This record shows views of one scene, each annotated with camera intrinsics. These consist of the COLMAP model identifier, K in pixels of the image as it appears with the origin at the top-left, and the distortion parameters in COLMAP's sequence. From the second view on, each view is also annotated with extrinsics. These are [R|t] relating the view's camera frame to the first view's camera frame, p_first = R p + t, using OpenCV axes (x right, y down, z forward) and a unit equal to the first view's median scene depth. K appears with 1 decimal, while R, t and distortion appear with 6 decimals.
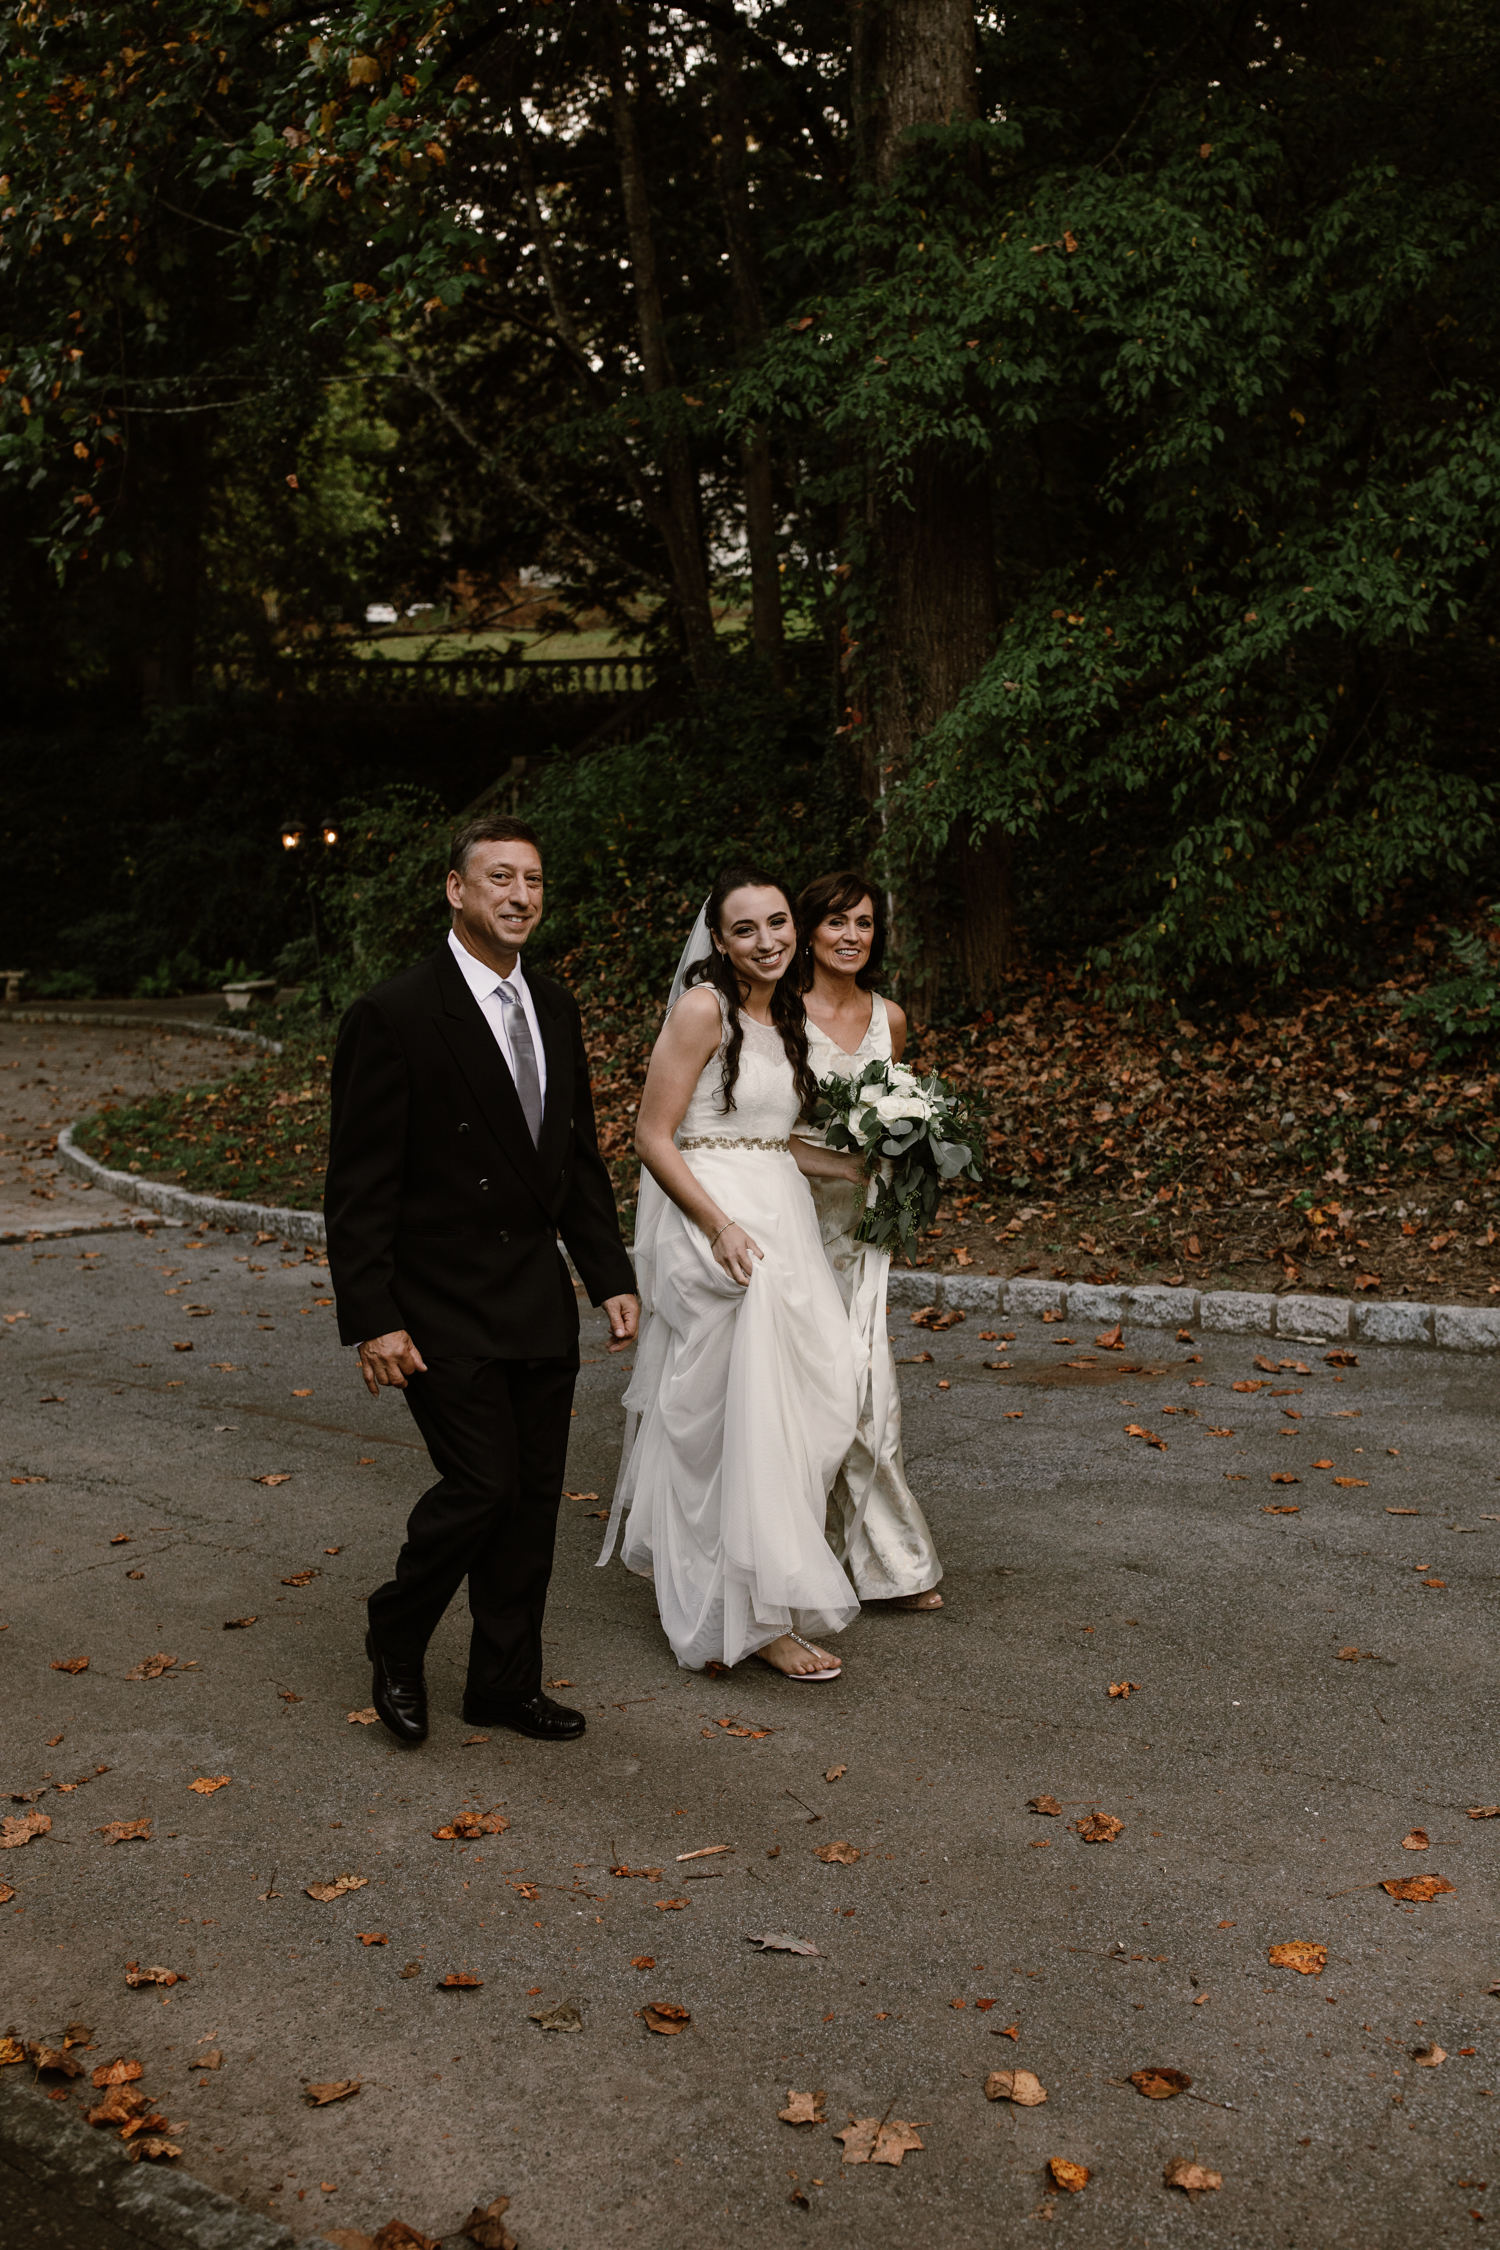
lens RADIAL K [[2149.9, 0, 740.2], [0, 2149.9, 1141.7], [0, 0, 1]] dist [-0.002024, -0.019781]
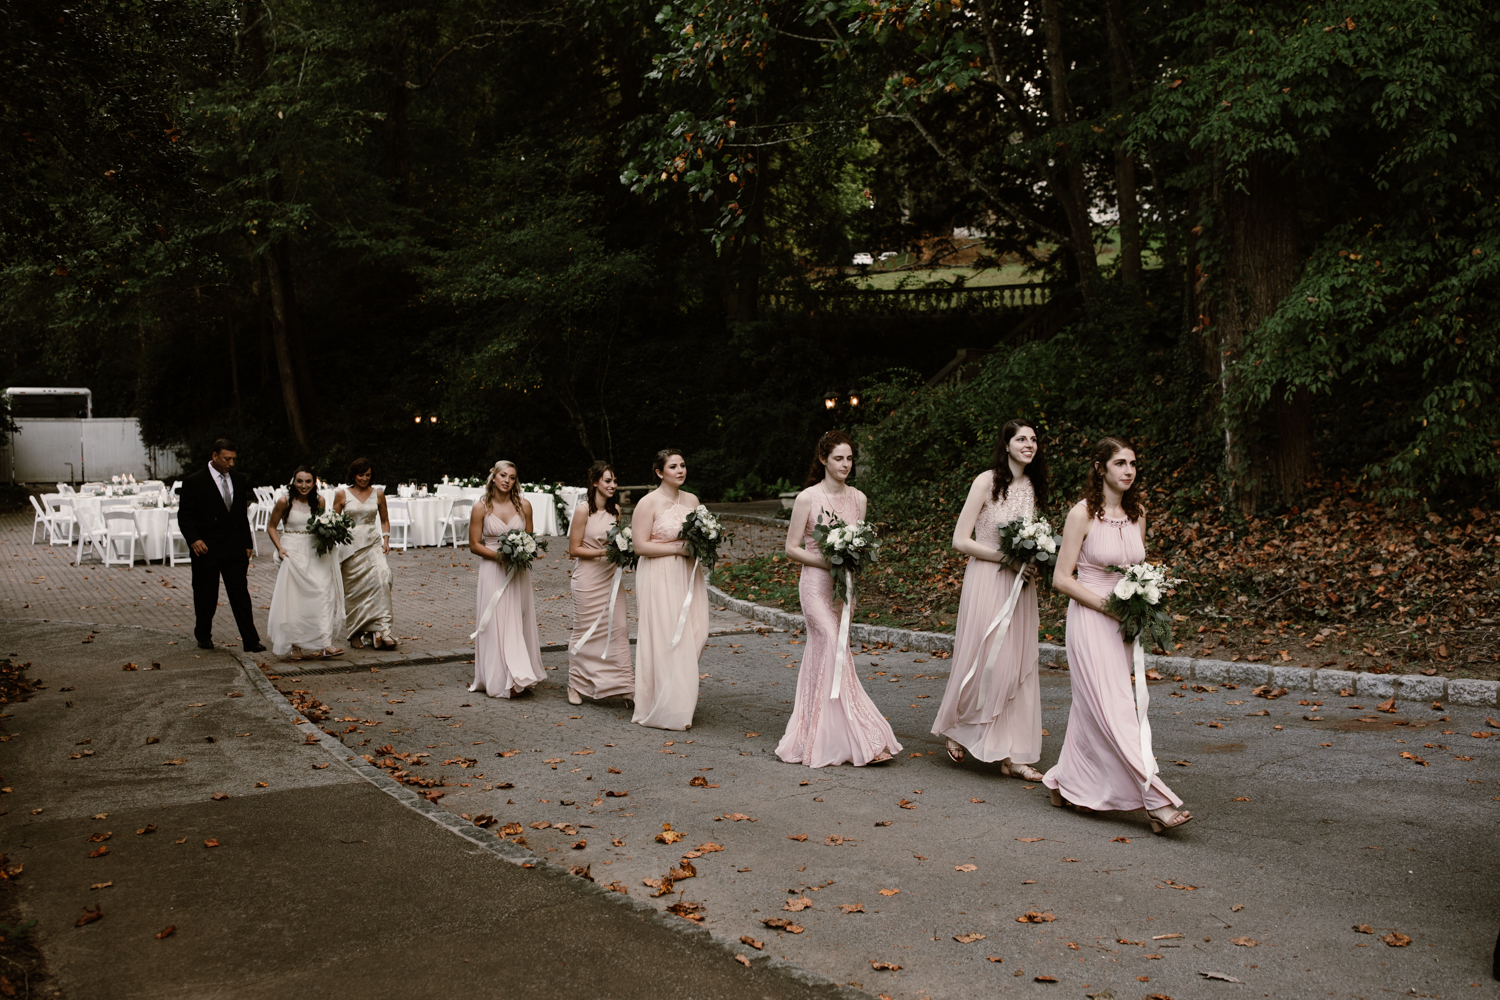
lens RADIAL K [[1433.2, 0, 748.3], [0, 1433.2, 504.3], [0, 0, 1]] dist [-0.002024, -0.019781]
pose [[0.971810, 0.005778, -0.235695, -0.028011], [-0.022112, 0.997527, -0.066716, 0.017593], [0.234727, 0.070047, 0.969534, -0.108135]]
